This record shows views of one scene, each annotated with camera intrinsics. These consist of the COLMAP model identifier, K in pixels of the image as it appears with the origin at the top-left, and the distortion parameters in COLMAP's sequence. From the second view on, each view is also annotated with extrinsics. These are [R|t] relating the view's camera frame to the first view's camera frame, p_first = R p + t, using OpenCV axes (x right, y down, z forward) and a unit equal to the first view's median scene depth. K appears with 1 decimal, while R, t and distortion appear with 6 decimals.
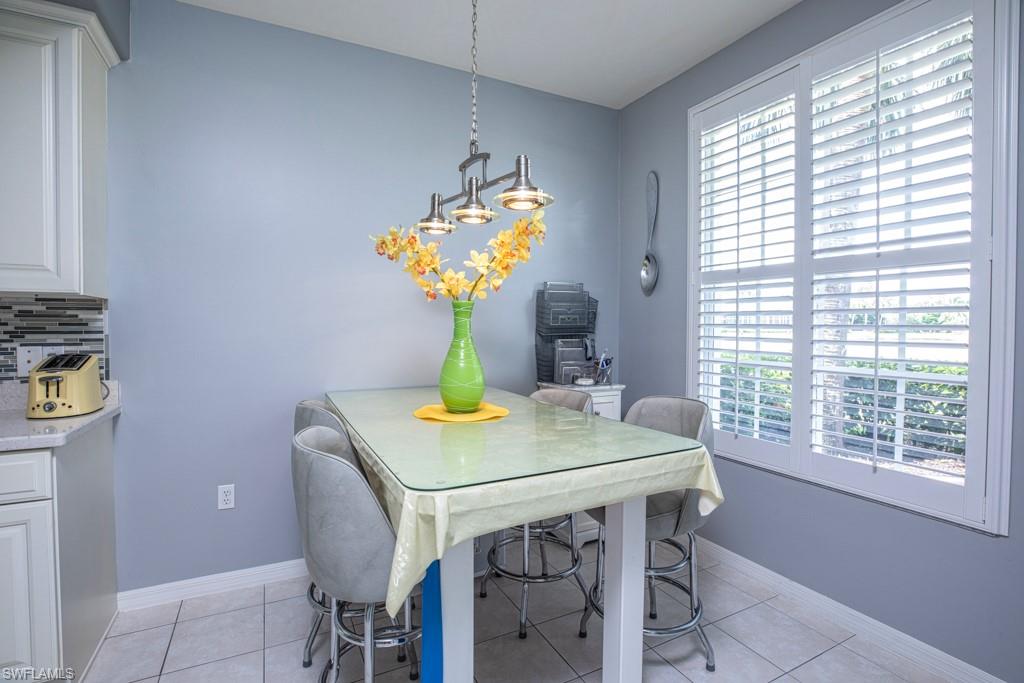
lens RADIAL K [[478.9, 0, 512.0], [0, 478.9, 341.5], [0, 0, 1]] dist [-0.047589, 0.017813]
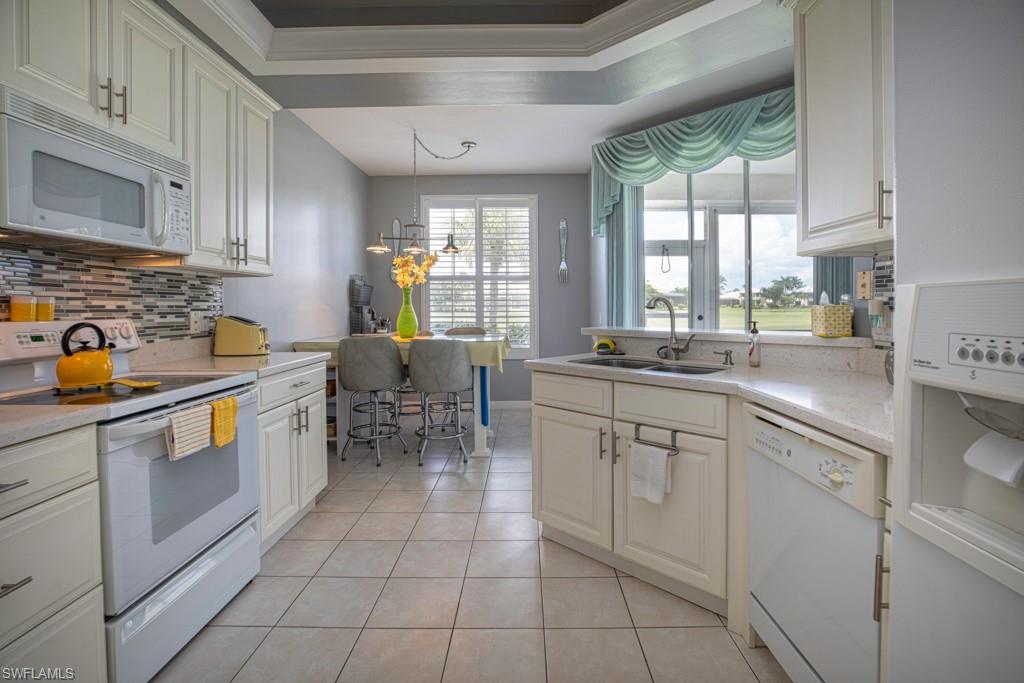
lens RADIAL K [[482.9, 0, 513.7], [0, 482.9, 314.3], [0, 0, 1]] dist [0.000179, 0.000044]
pose [[0.469345, -0.019815, 0.882793, -1.855250], [0.036981, 0.999312, 0.002769, 0.050764], [-0.882240, 0.031347, 0.469755, -0.474029]]
